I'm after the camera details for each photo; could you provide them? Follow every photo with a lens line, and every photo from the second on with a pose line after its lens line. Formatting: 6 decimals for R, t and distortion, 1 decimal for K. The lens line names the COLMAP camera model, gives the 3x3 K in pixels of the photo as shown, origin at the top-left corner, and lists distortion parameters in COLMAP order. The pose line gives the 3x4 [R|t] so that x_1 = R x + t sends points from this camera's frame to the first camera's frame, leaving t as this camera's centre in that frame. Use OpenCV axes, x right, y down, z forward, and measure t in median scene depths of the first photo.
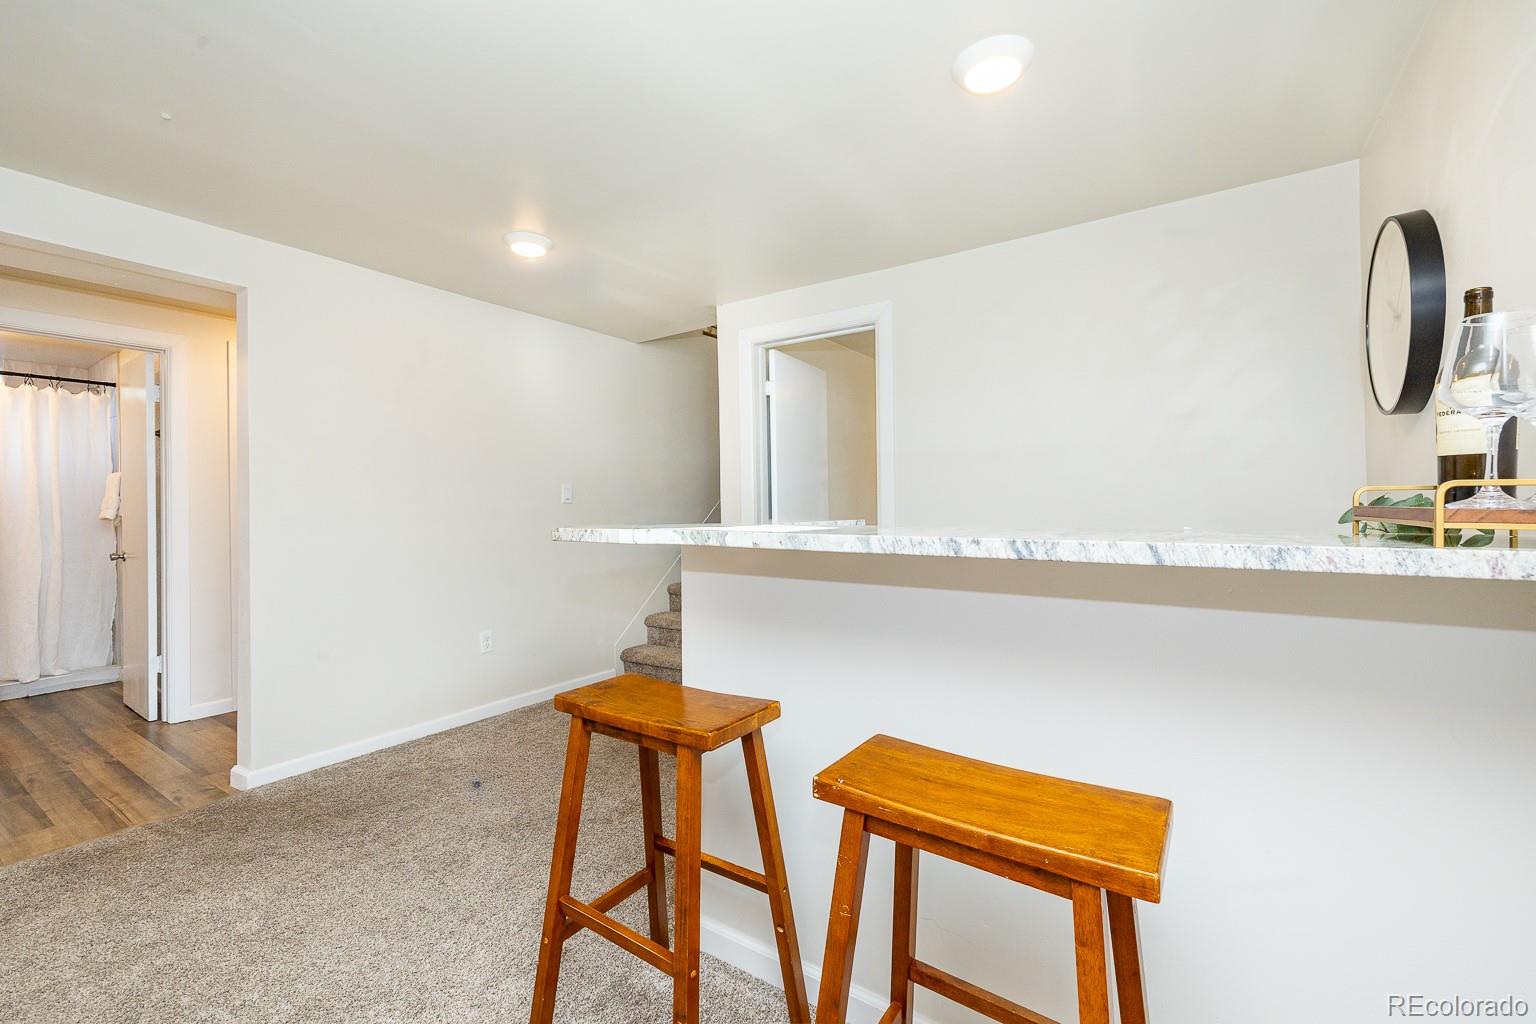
lens RADIAL K [[647.4, 0, 763.9], [0, 647.4, 504.9], [0, 0, 1]] dist [0.002800, -0.000693]
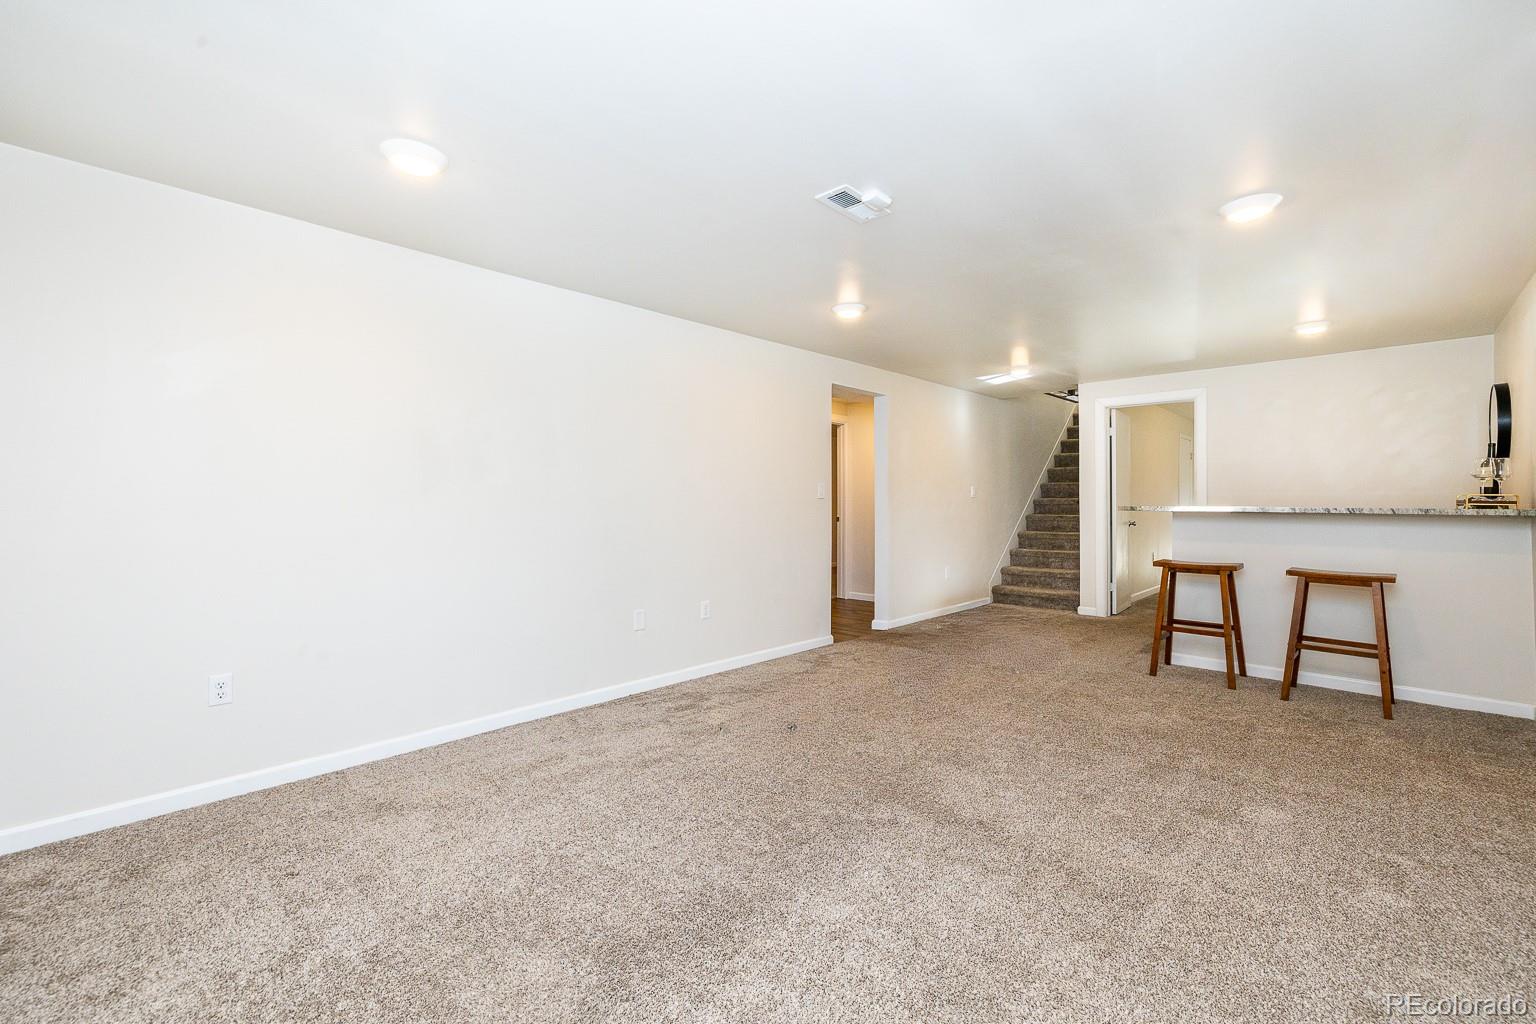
lens RADIAL K [[647.4, 0, 763.9], [0, 647.4, 504.9], [0, 0, 1]] dist [0.002800, -0.000693]
pose [[0.981046, 0.006083, -0.193680, -0.561279], [-0.003426, 0.999895, 0.014052, -0.006509], [0.193746, -0.013122, 0.980964, -0.868153]]
